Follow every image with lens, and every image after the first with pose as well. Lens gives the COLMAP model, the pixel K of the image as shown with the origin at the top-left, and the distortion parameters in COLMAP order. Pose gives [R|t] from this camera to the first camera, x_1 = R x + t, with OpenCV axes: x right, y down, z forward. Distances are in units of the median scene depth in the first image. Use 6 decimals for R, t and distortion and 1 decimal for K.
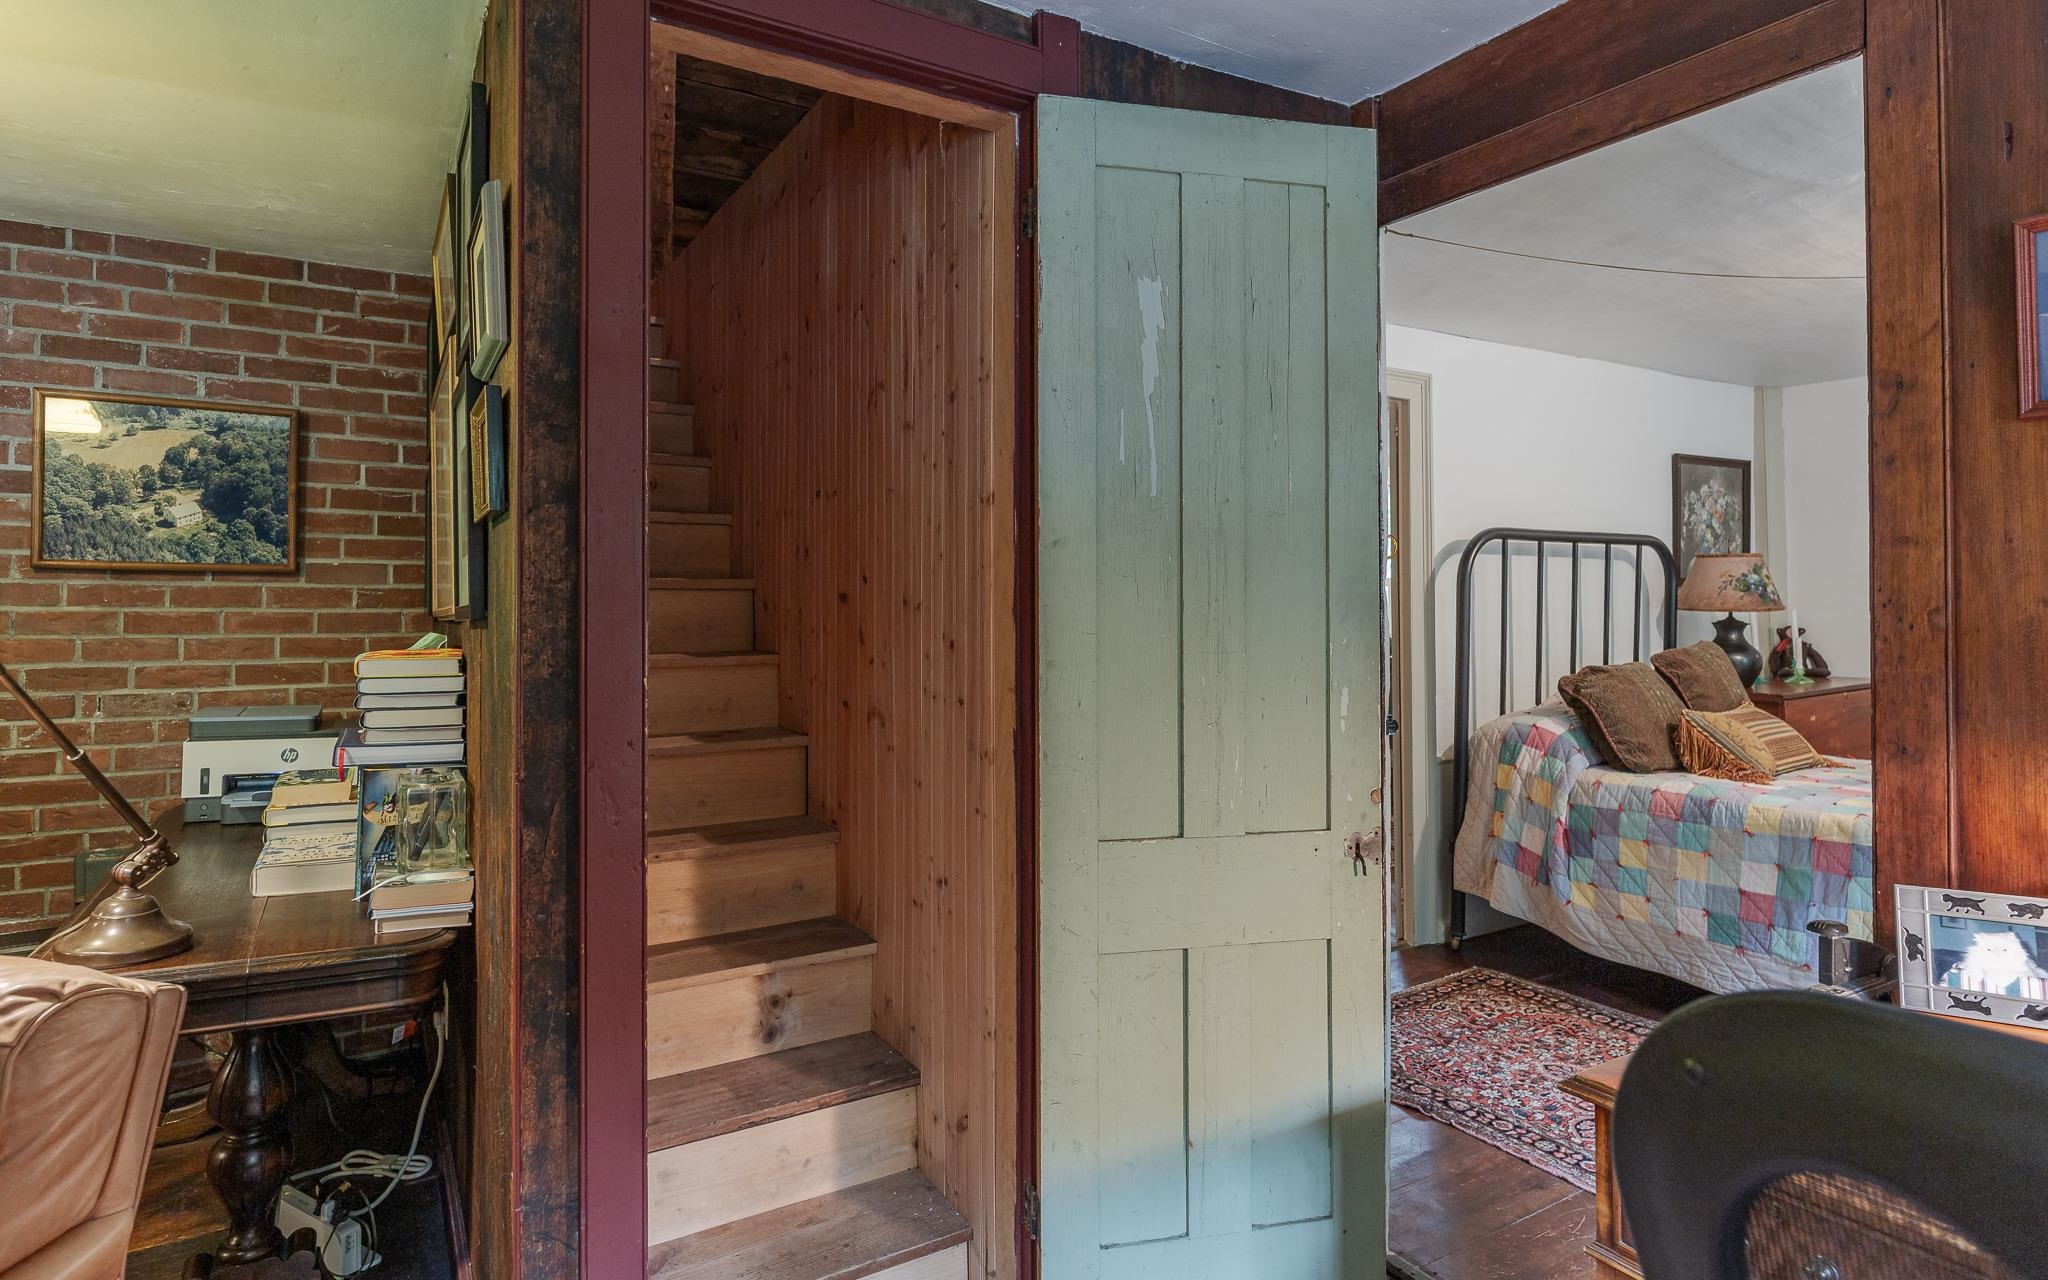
lens RADIAL K [[1069.9, 0, 1062.6], [0, 1069.9, 608.0], [0, 0, 1]] dist [0.005444, -0.005199]
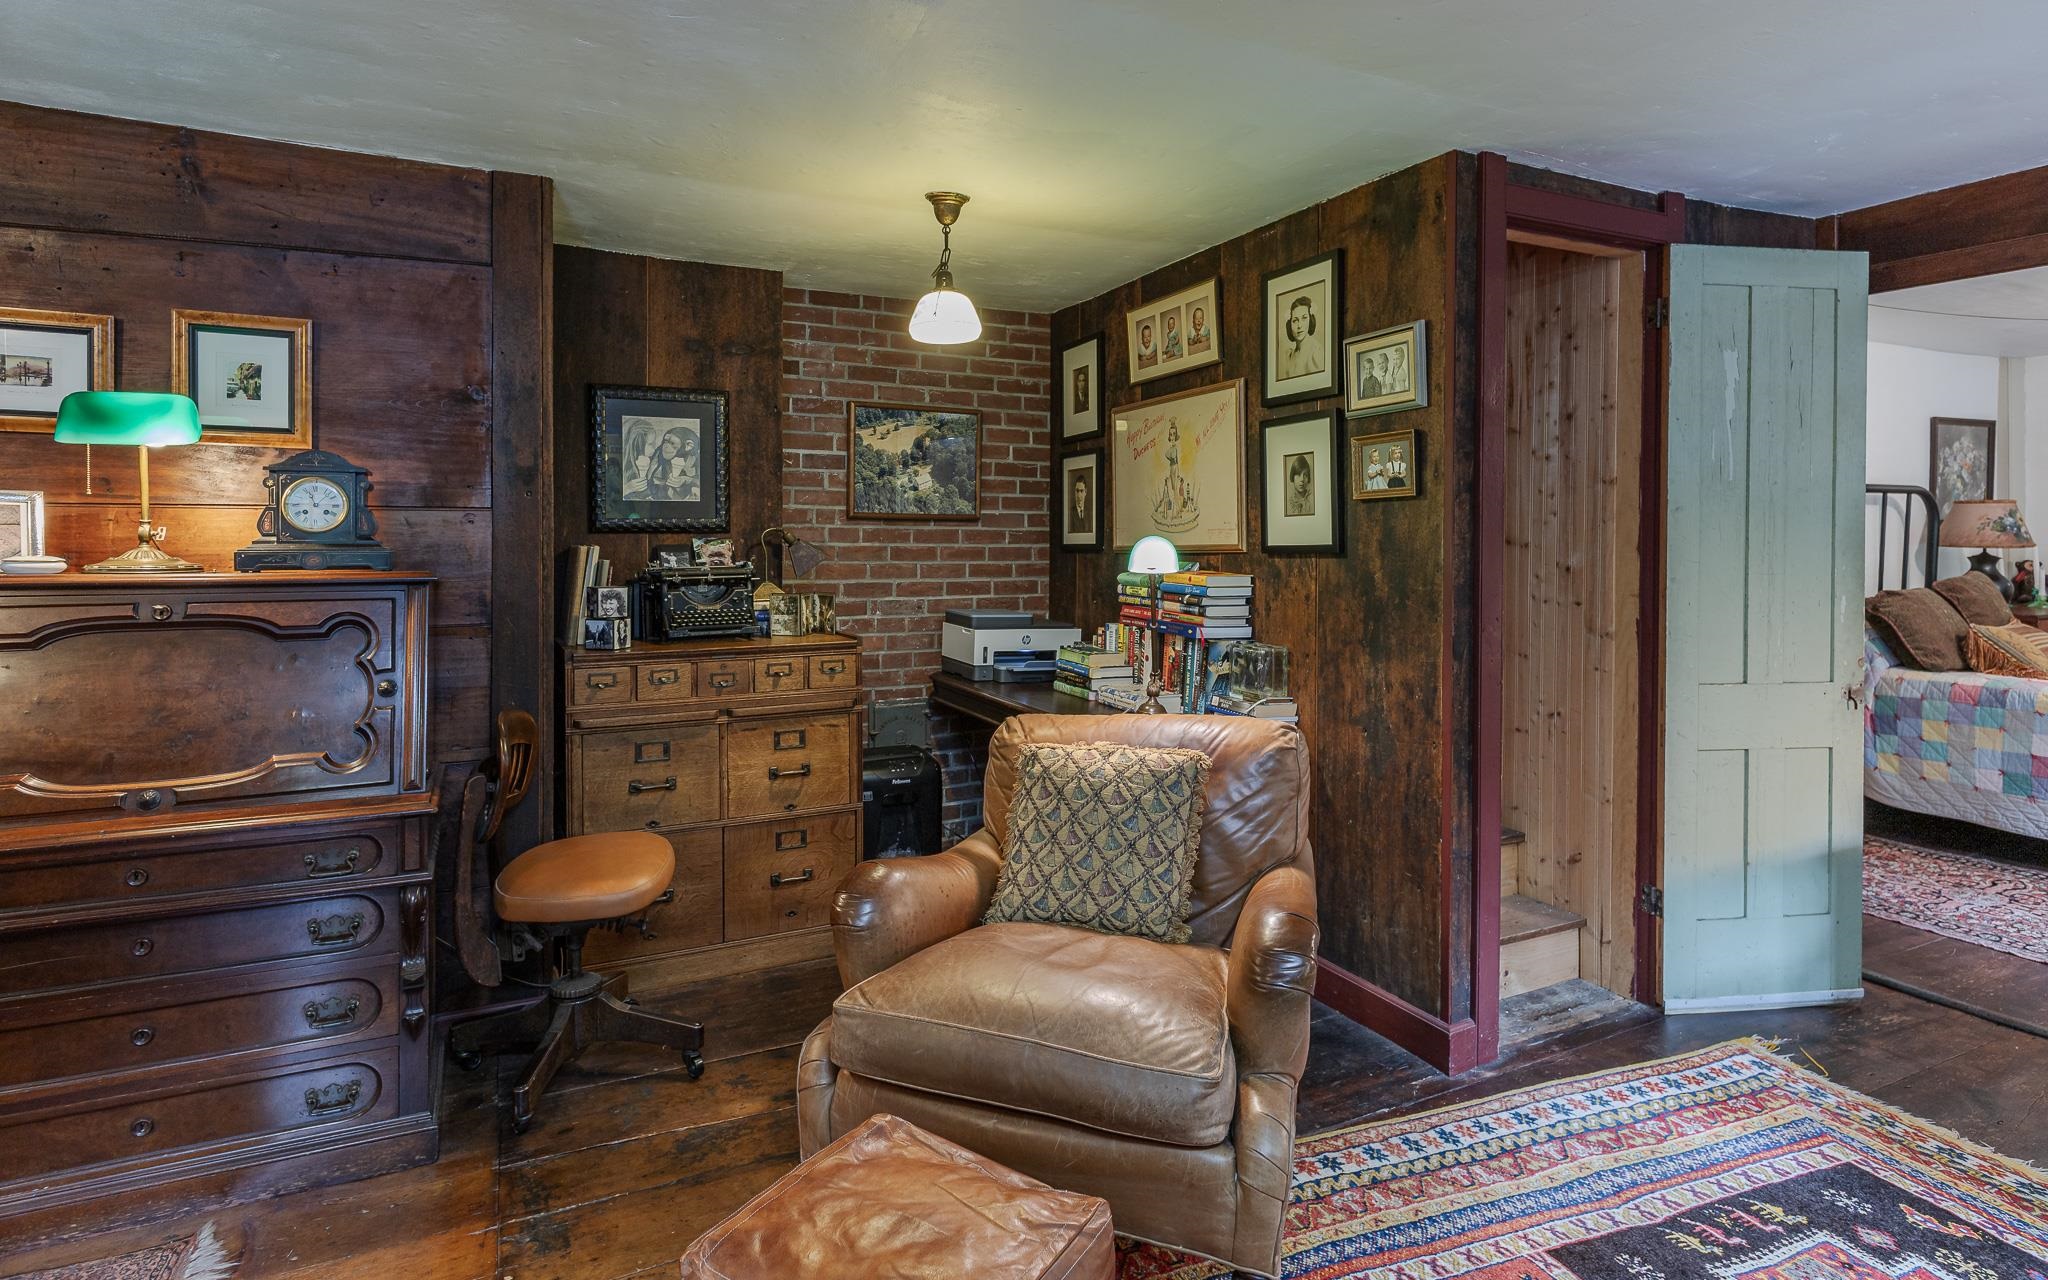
lens RADIAL K [[1069.9, 0, 1015.9], [0, 1069.9, 567.7], [0, 0, 1]] dist [0.005444, -0.005199]
pose [[0.995114, 0.004418, -0.098632, -0.524928], [-0.001834, 0.999653, 0.026271, -0.006007], [0.098714, -0.025962, 0.994777, -0.476232]]
